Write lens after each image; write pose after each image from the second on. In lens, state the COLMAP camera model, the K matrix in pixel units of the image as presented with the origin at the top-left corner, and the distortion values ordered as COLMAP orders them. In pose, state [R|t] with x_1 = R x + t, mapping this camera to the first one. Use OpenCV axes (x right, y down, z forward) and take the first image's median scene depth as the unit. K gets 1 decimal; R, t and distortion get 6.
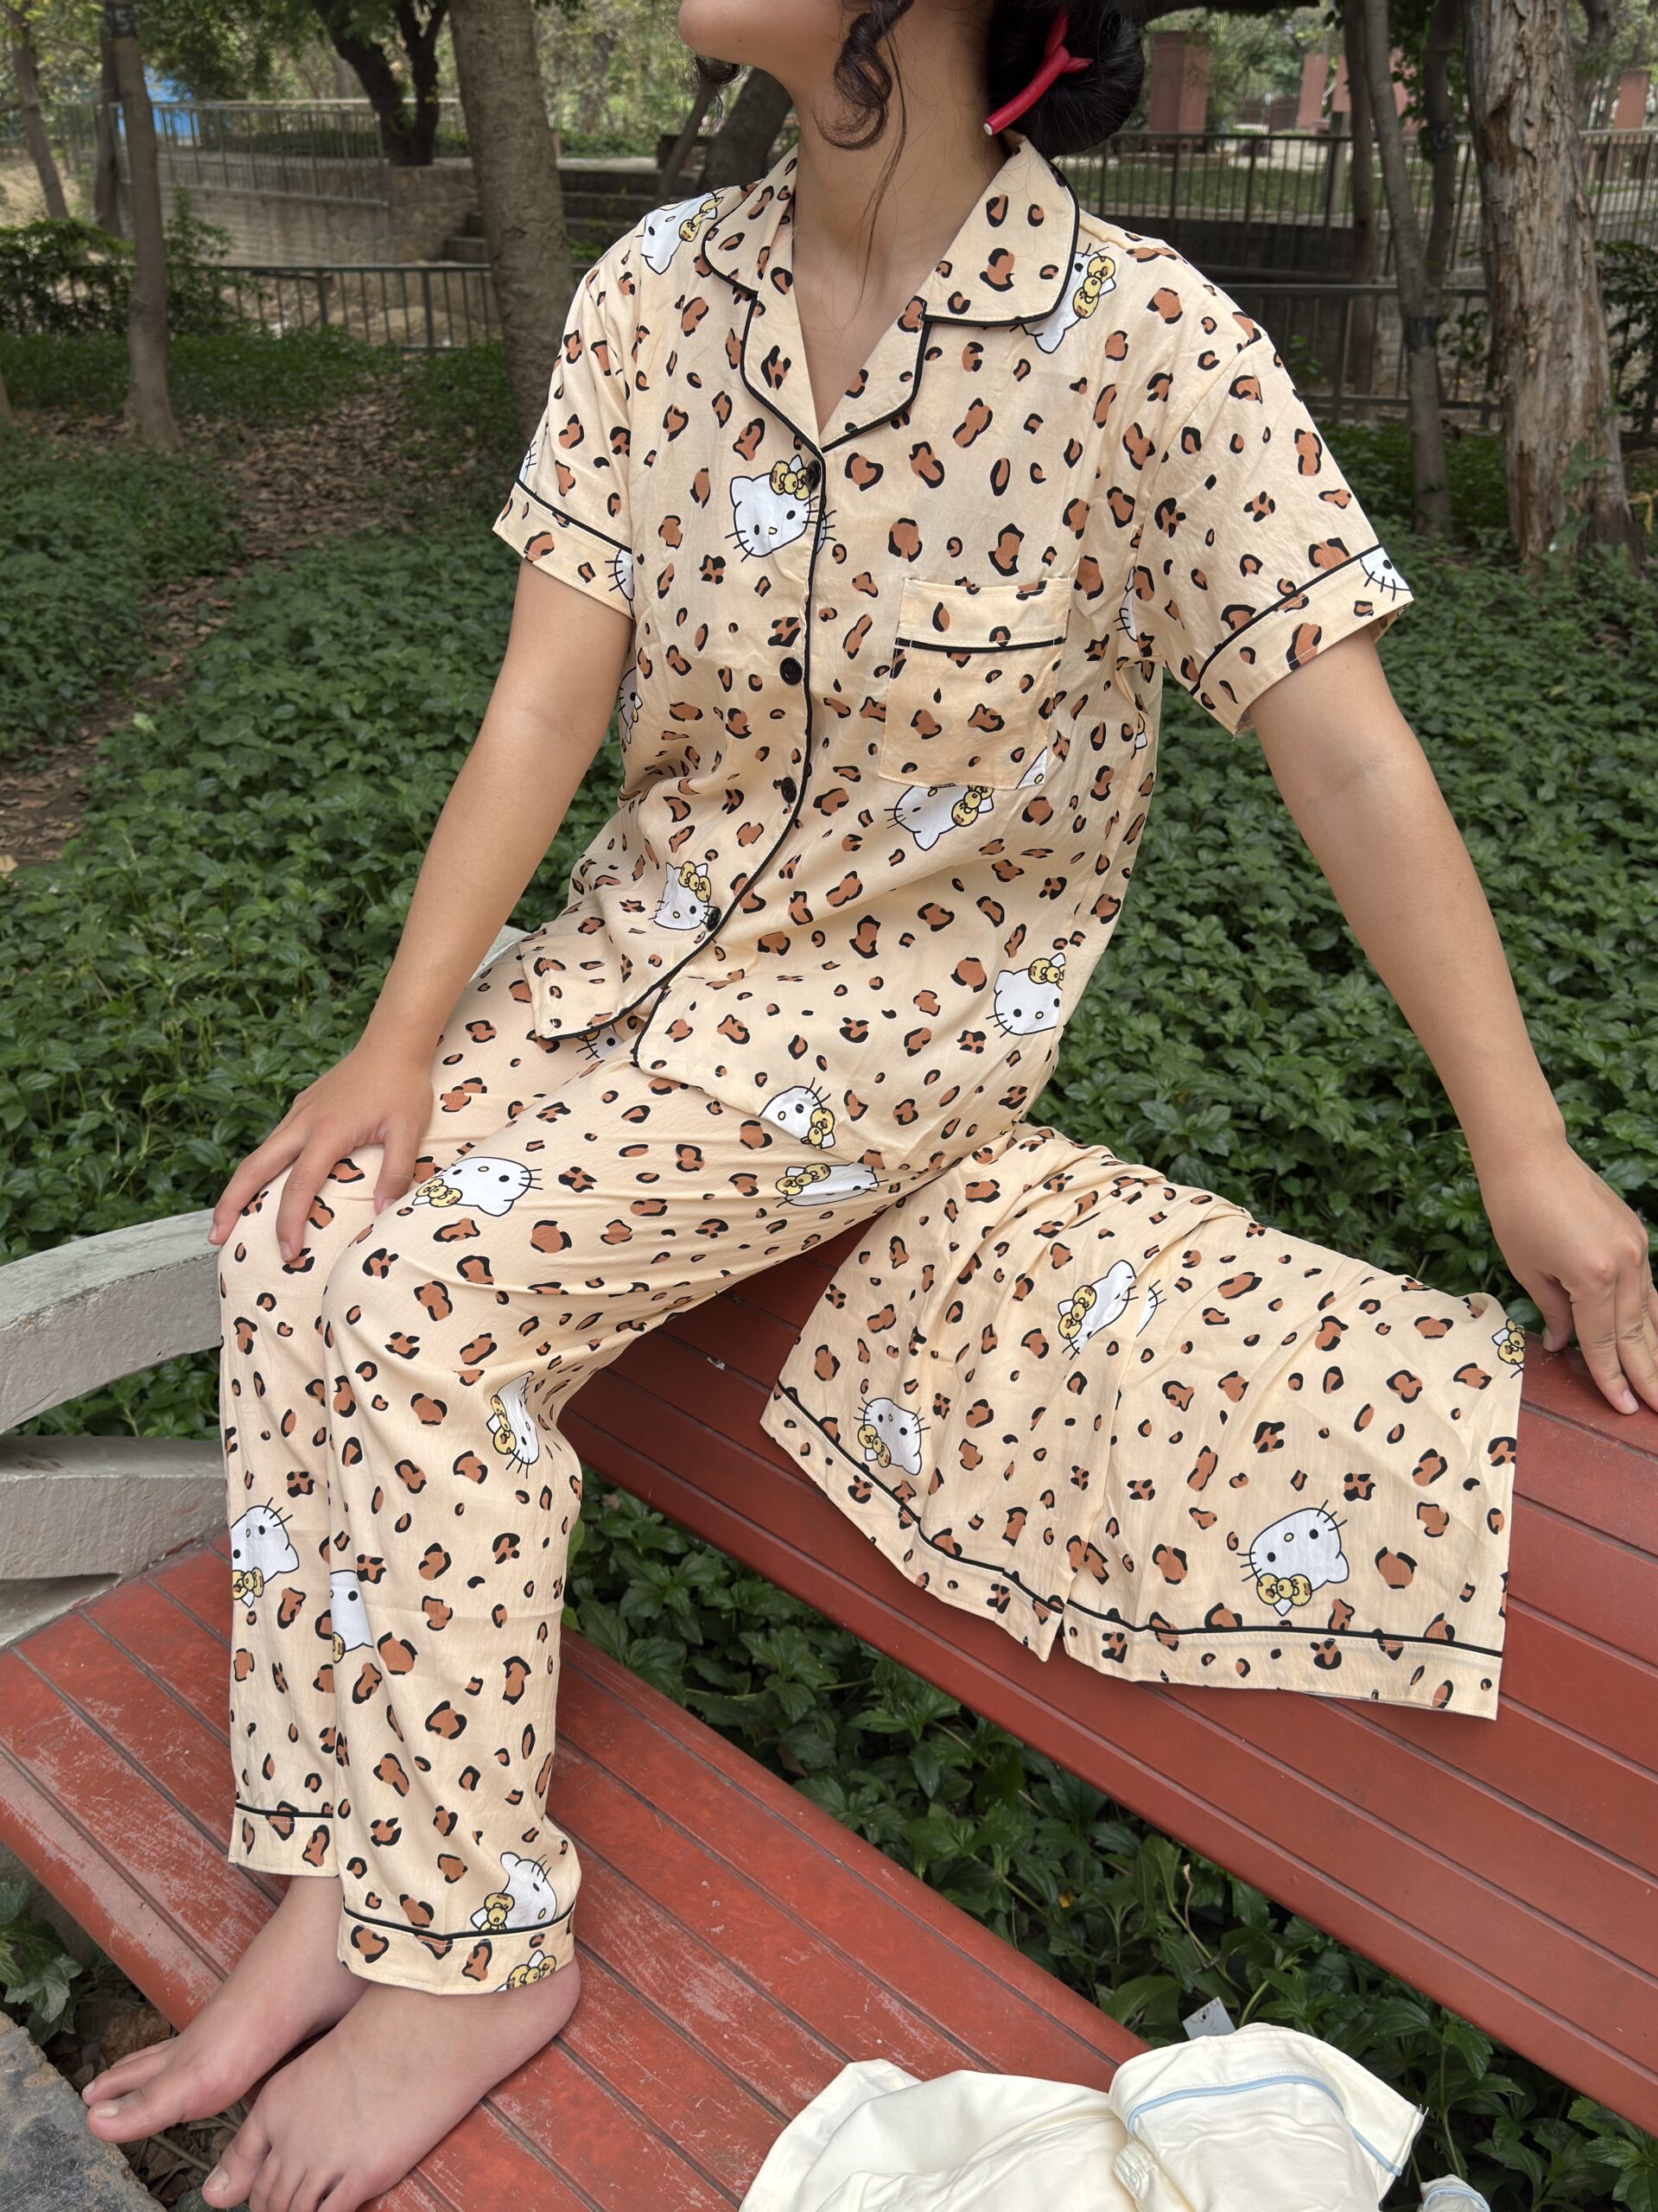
lens RADIAL K [[1999.8, 0, 829.4], [0, 1999.8, 1124.8], [0, 0, 1]] dist [0.091398, -0.156235]
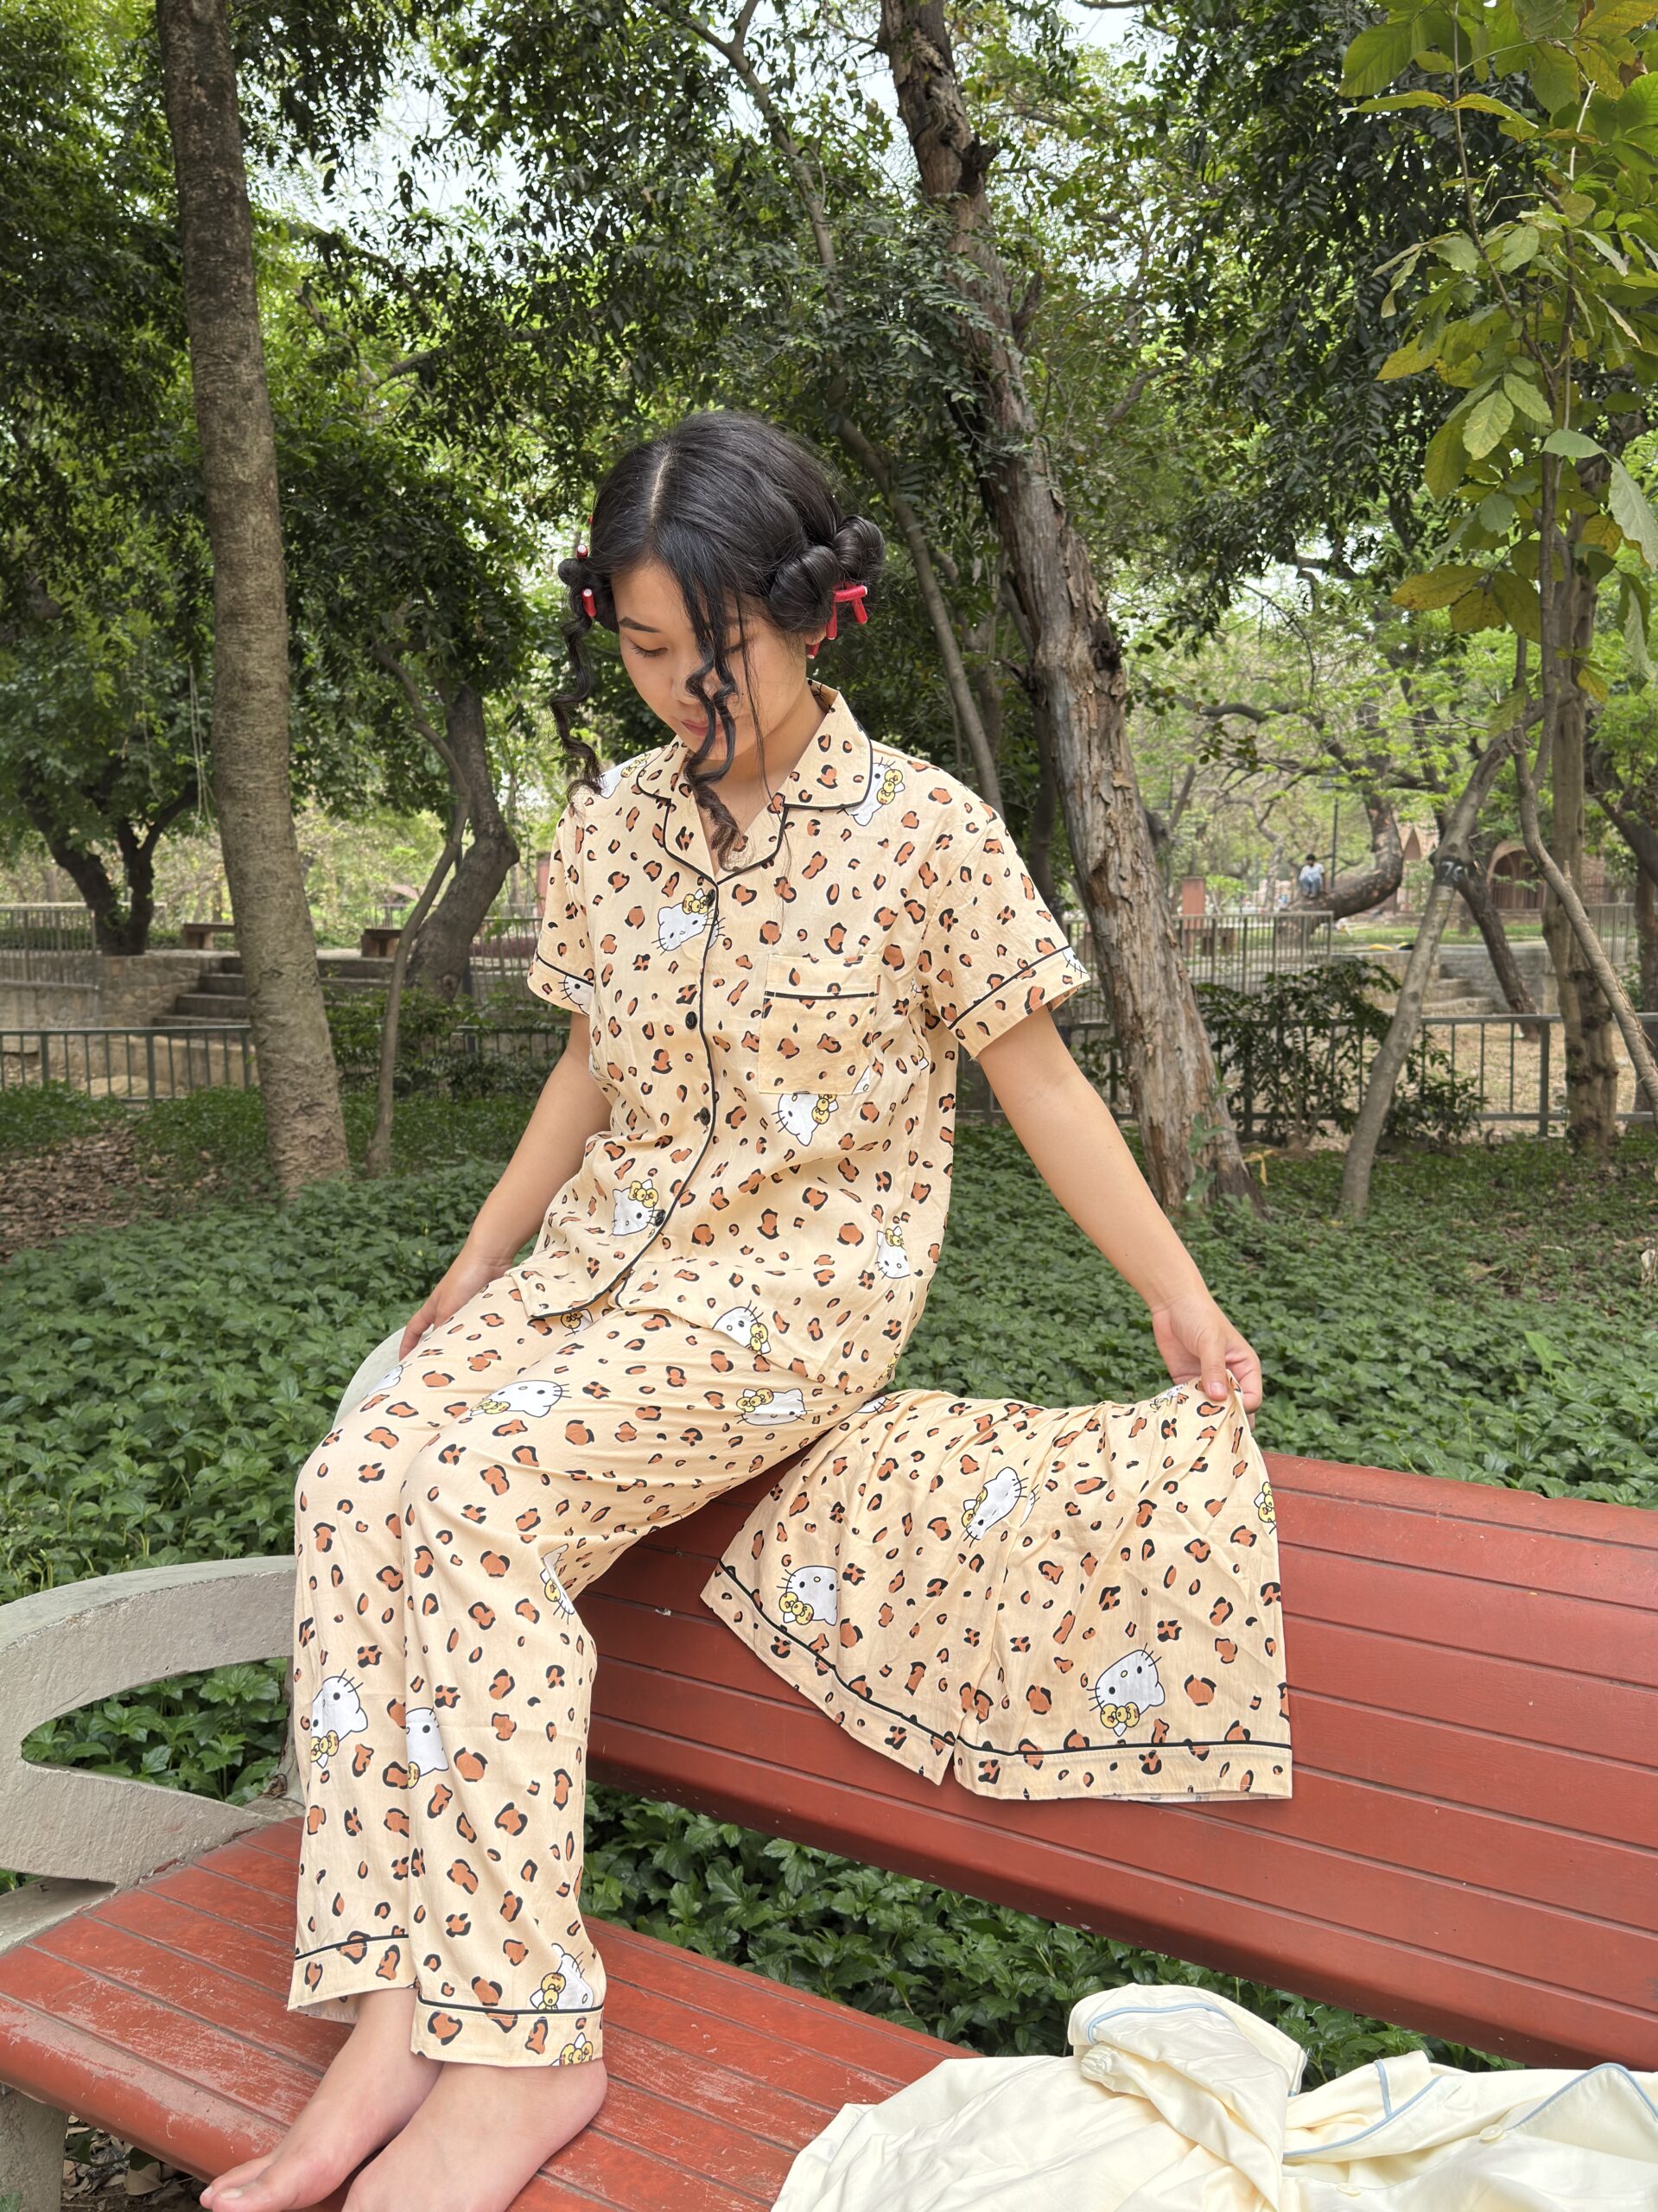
lens RADIAL K [[1999.8, 0, 835.4], [0, 1999.8, 1119.8], [0, 0, 1]] dist [0.091398, -0.156235]
pose [[0.986313, -0.023124, 0.163252, -0.045659], [0.080106, 0.932613, -0.351875, 0.087087], [-0.144115, 0.360137, 0.921701, -0.080573]]
